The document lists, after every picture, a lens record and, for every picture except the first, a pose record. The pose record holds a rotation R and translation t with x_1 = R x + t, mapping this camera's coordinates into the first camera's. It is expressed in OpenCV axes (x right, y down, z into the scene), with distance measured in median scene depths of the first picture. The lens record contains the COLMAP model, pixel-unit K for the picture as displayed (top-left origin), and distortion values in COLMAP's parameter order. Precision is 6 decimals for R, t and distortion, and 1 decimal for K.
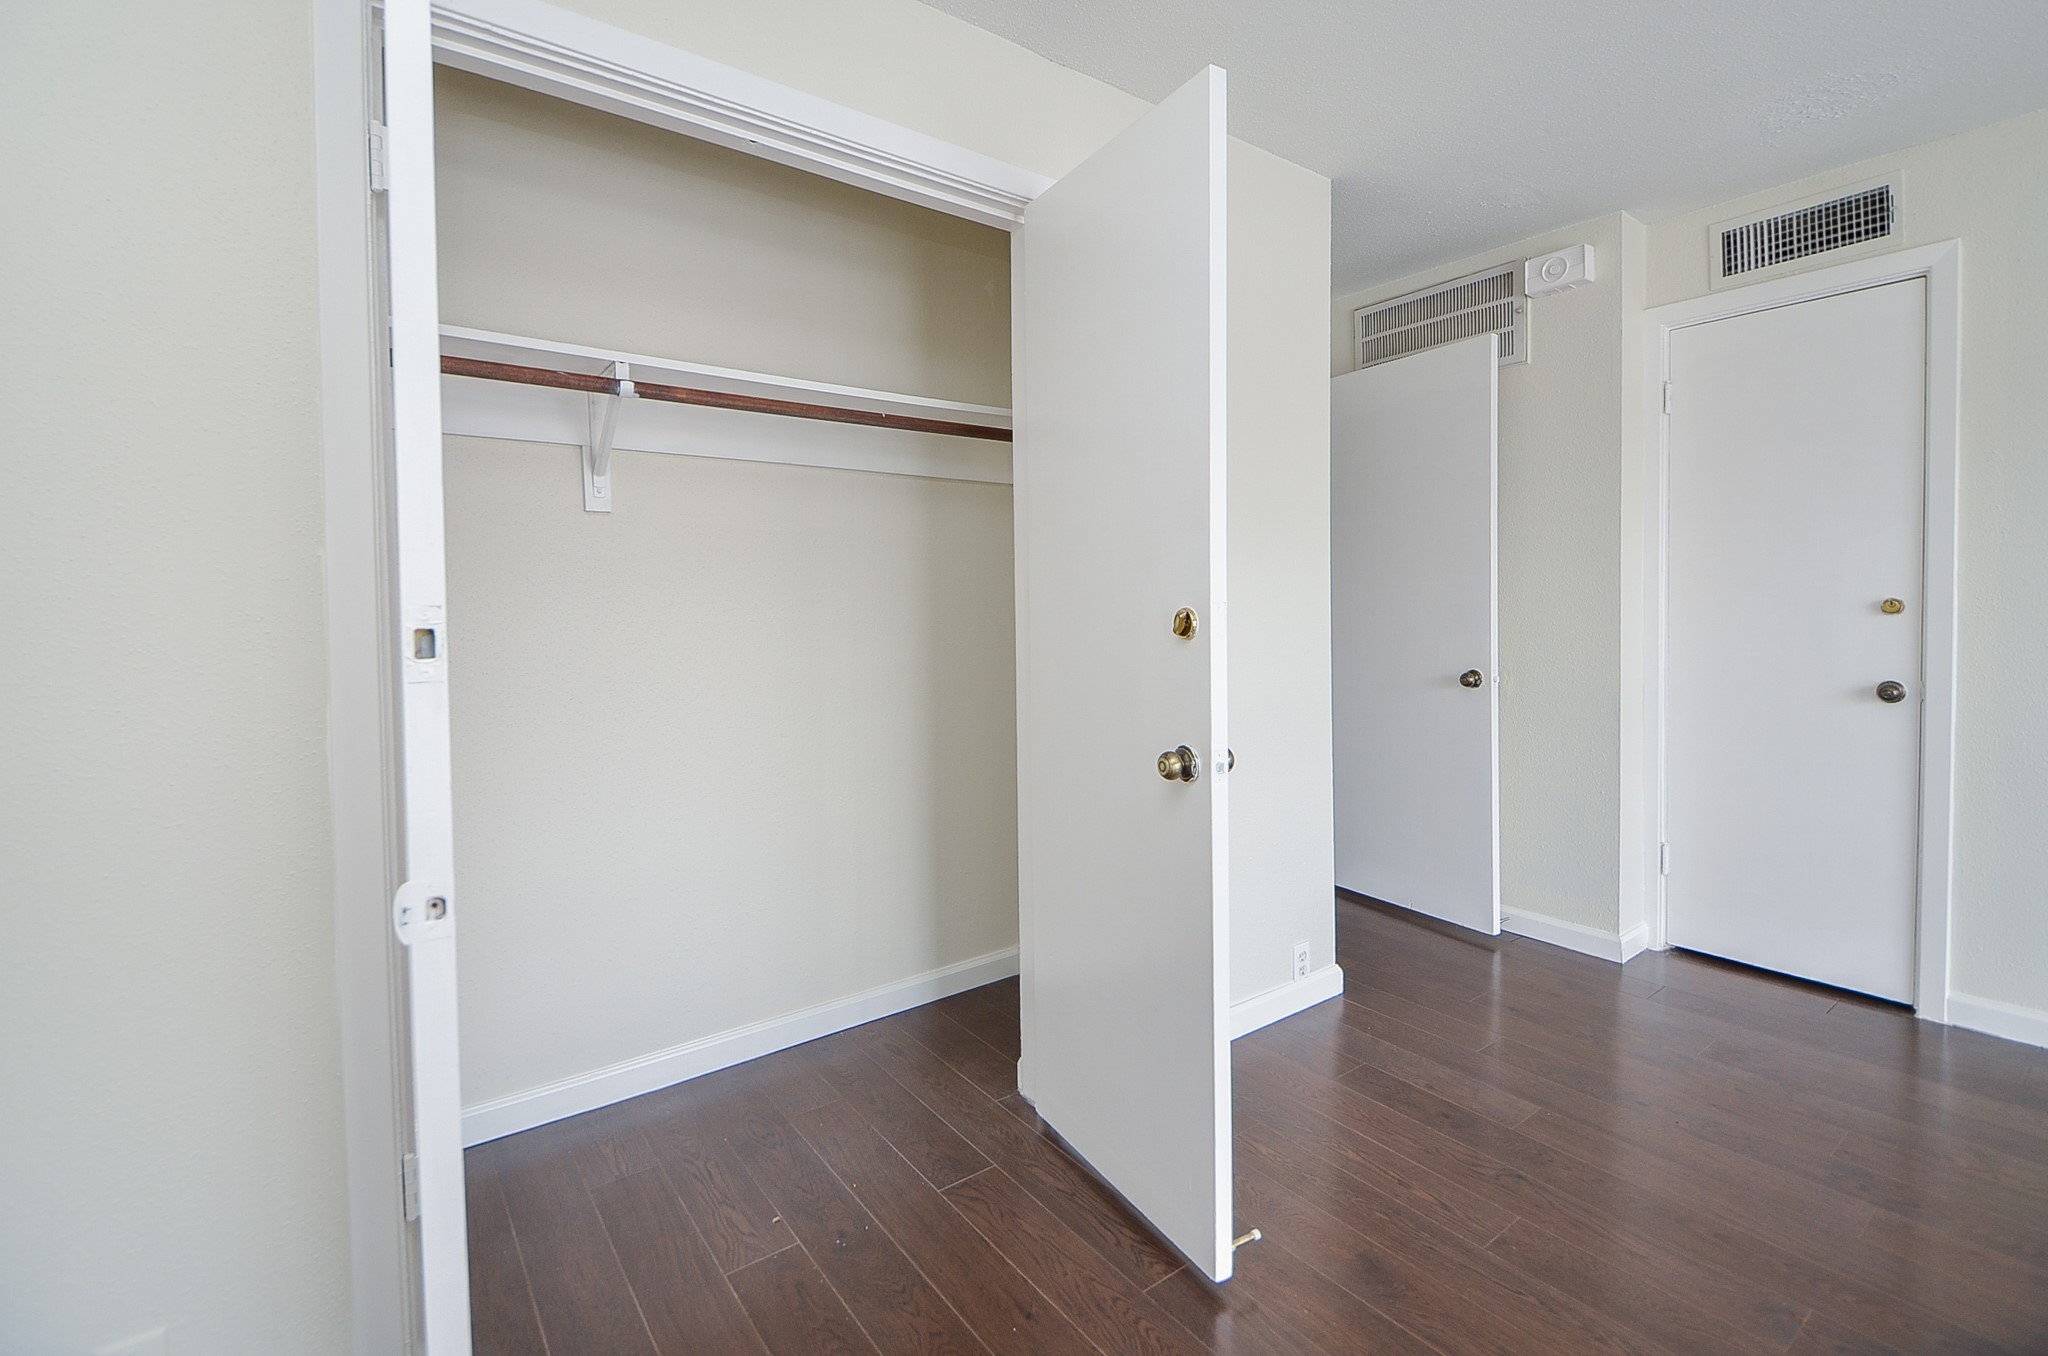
lens RADIAL K [[903.1, 0, 1032.6], [0, 903.1, 649.8], [0, 0, 1]] dist [0.001076, -0.019449]
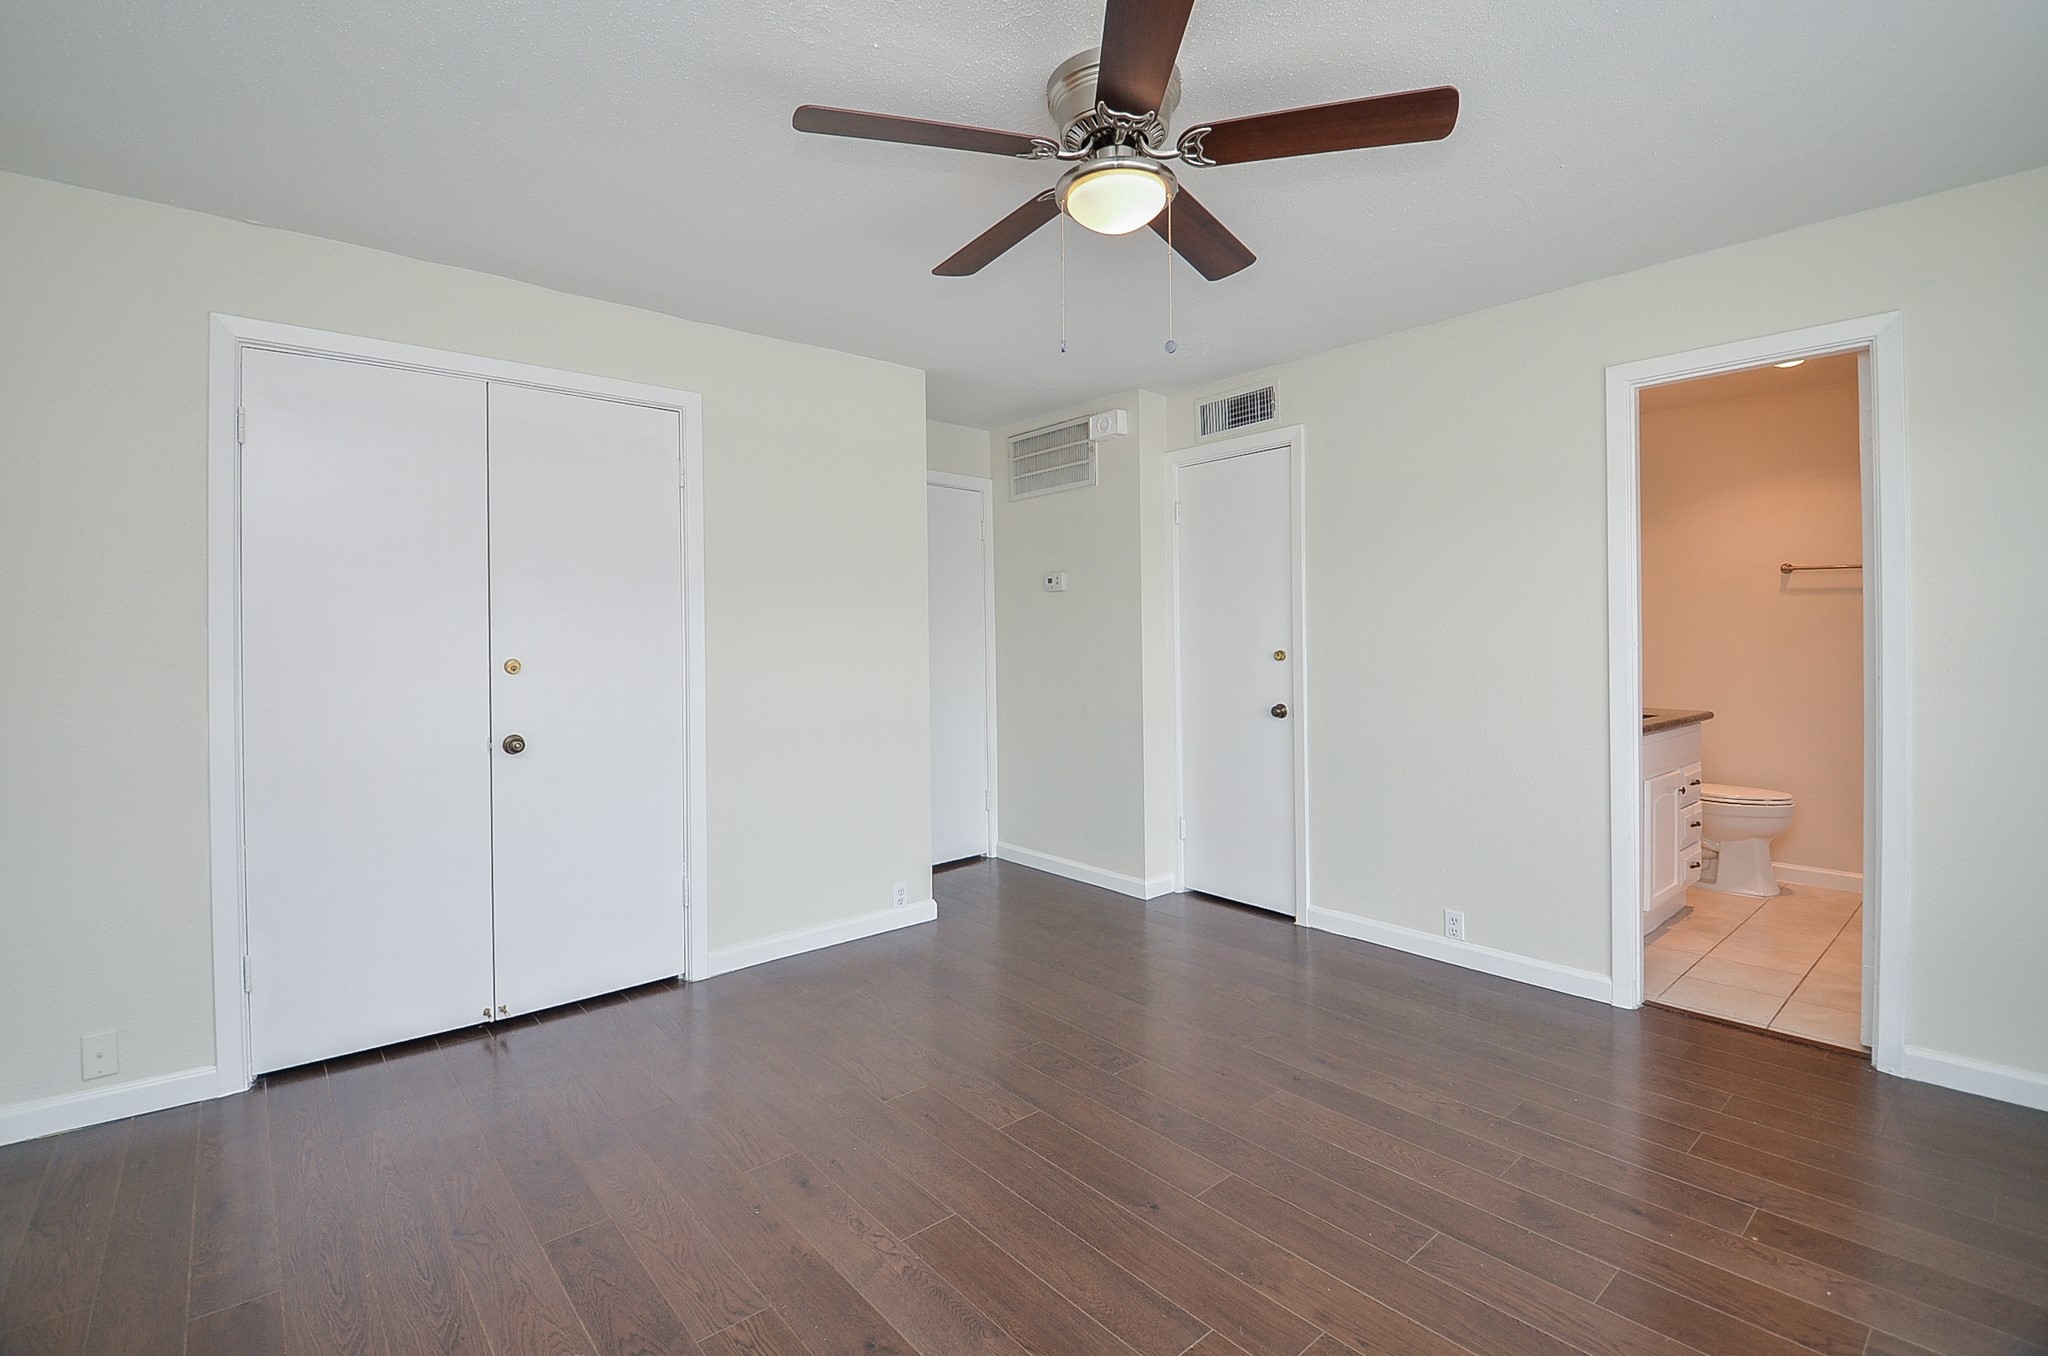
lens RADIAL K [[903.1, 0, 1032.6], [0, 903.1, 649.8], [0, 0, 1]] dist [0.001076, -0.019449]
pose [[0.995980, 0.003600, 0.089501, 0.352852], [-0.000003, 0.999194, -0.040151, 0.003569], [-0.089573, 0.039989, 0.995177, -0.468418]]
